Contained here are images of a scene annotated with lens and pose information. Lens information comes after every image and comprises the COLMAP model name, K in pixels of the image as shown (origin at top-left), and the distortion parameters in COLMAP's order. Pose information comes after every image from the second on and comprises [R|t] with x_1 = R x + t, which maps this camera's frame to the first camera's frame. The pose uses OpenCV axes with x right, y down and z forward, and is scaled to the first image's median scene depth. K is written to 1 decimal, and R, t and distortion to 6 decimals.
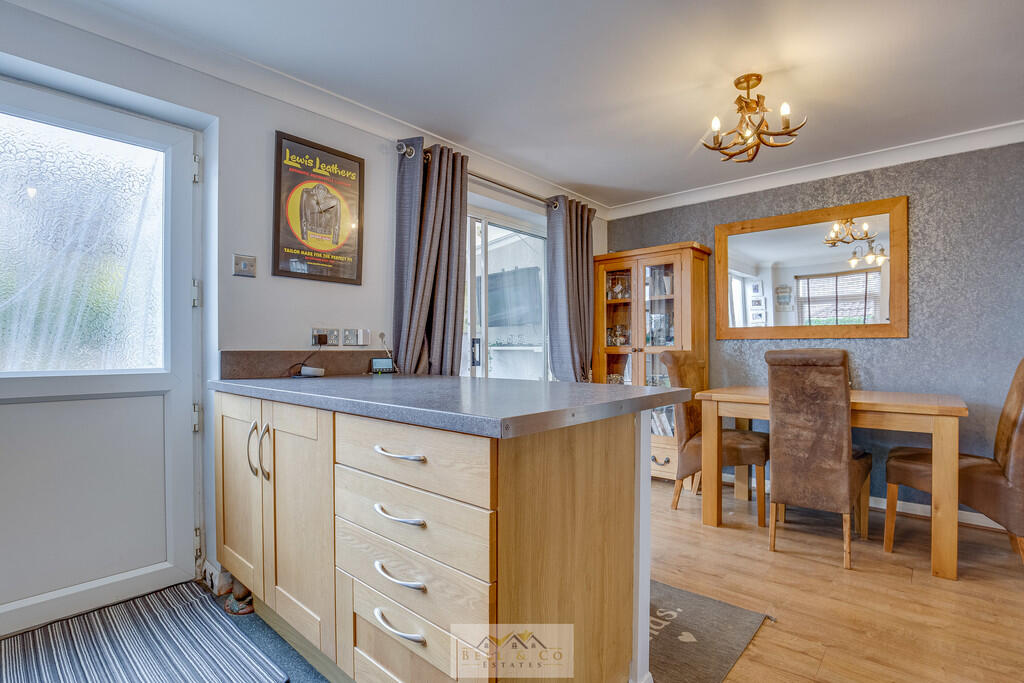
lens RADIAL K [[490.9, 0, 512.0], [0, 490.9, 341.5], [0, 0, 1]] dist [-0.000552, 0.001063]
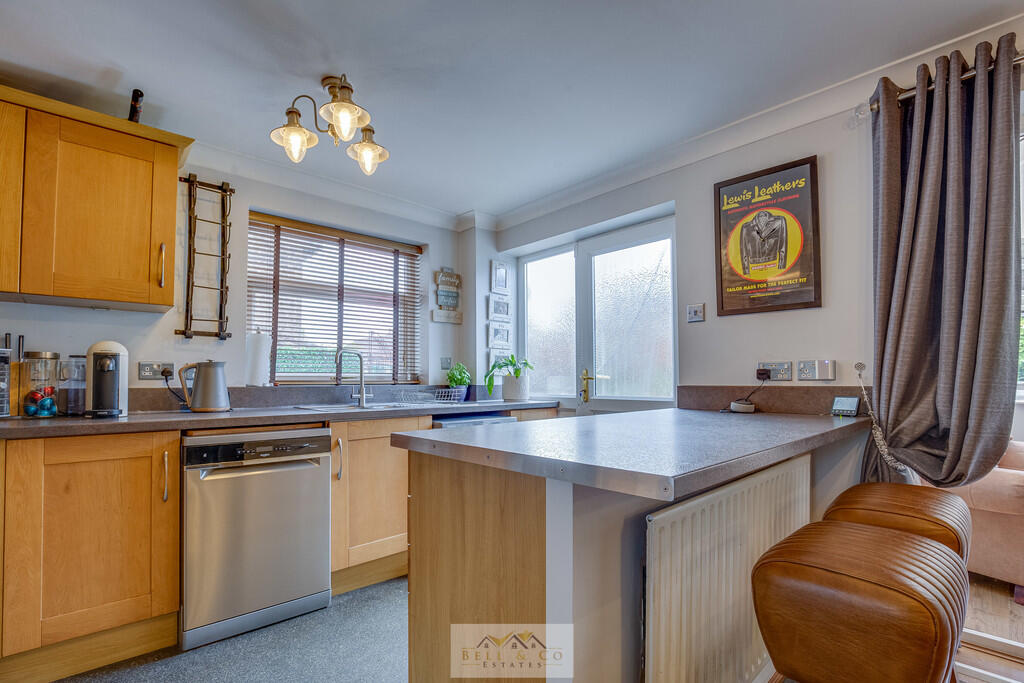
lens RADIAL K [[485.0, 0, 516.8], [0, 485.0, 372.6], [0, 0, 1]] dist [-0.040777, 0.000386]
pose [[-0.093354, -0.014903, -0.995521, 0.584900], [0.015712, 0.999741, -0.016440, 0.000628], [0.995509, -0.017176, -0.093095, 0.619214]]
